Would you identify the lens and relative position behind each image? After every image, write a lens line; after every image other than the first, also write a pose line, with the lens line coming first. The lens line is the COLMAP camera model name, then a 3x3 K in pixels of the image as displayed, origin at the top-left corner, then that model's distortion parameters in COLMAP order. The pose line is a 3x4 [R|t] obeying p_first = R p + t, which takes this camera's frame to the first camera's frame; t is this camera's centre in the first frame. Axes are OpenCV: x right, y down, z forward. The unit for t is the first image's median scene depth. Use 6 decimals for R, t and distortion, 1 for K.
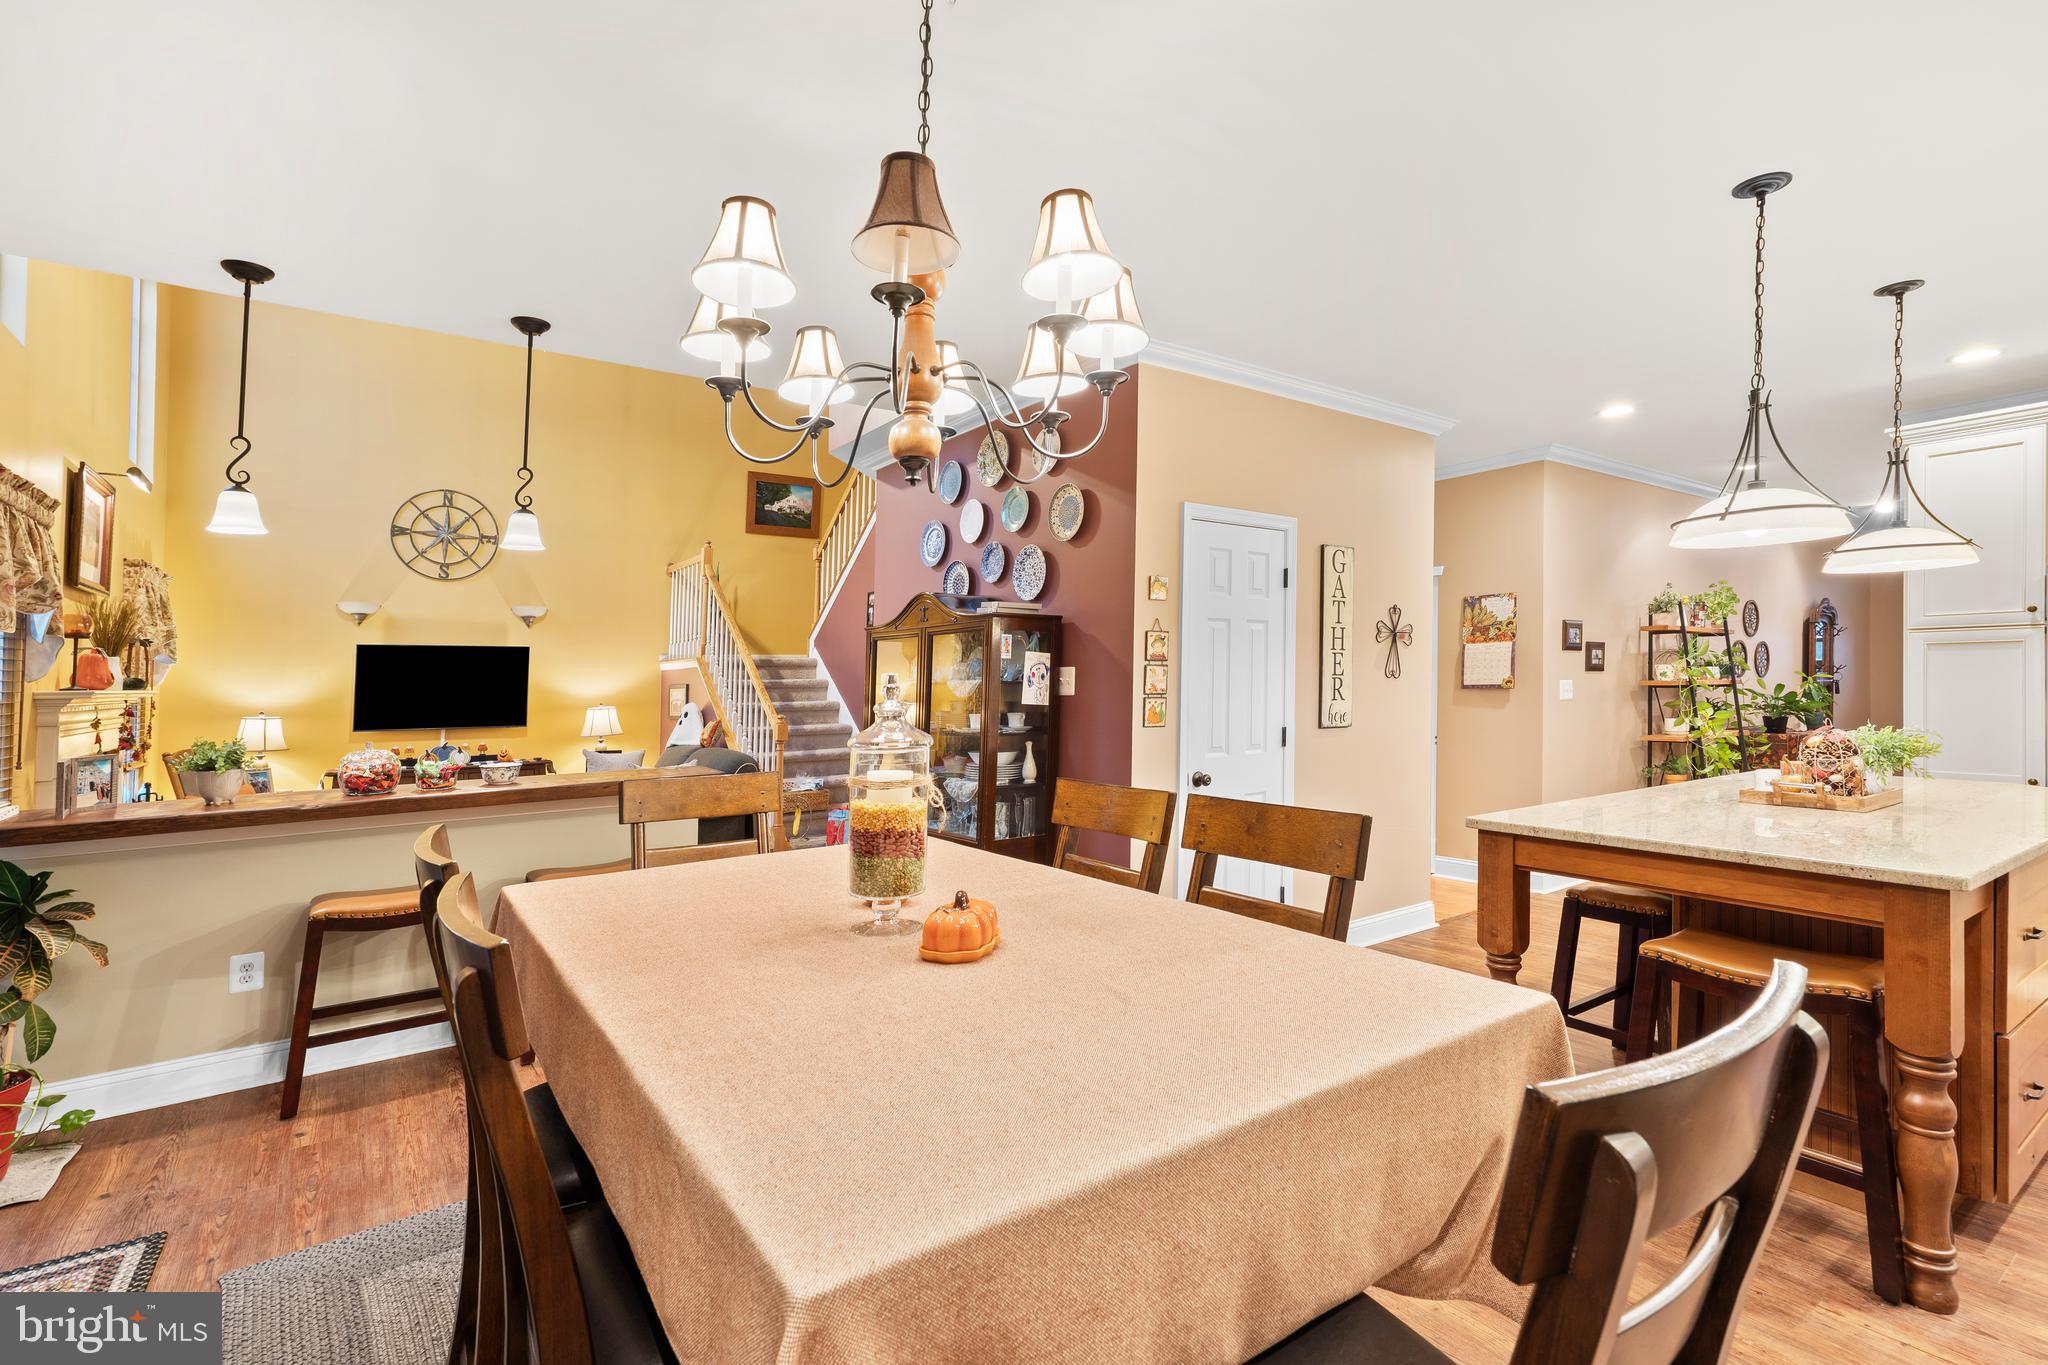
lens RADIAL K [[957.8, 0, 1034.6], [0, 957.8, 676.2], [0, 0, 1]] dist [0.001157, -0.000162]
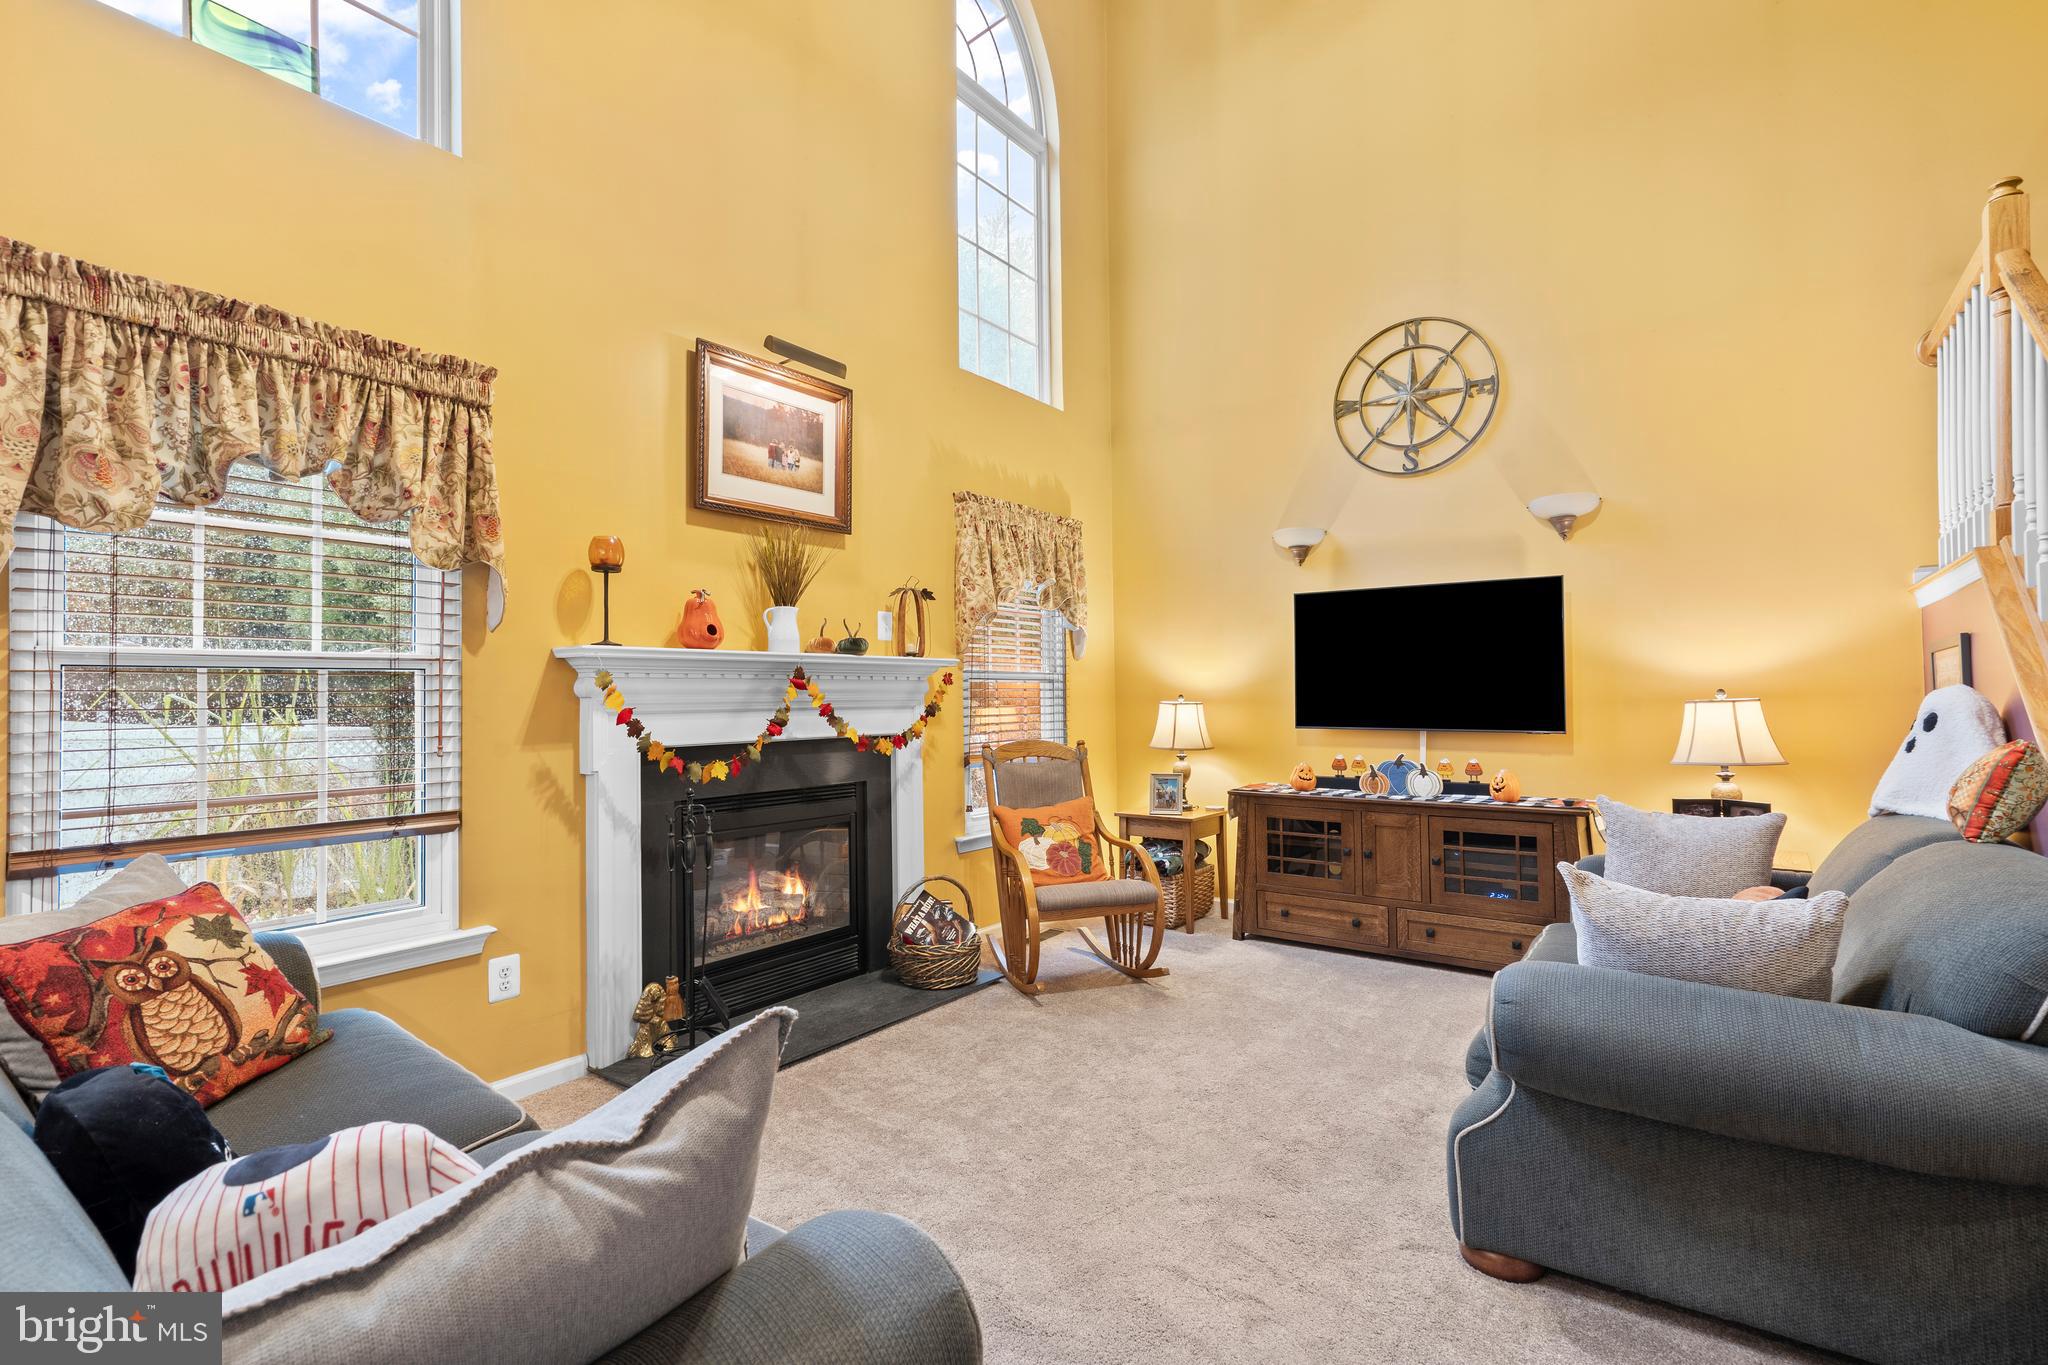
lens RADIAL K [[941.8, 0, 1023.6], [0, 941.8, 627.7], [0, 0, 1]] dist [0.000513, -0.000068]
pose [[0.302493, -0.050681, -0.951803, -0.135199], [0.014211, 0.998714, -0.048662, 0.016561], [0.953046, 0.001194, 0.302825, 0.556115]]
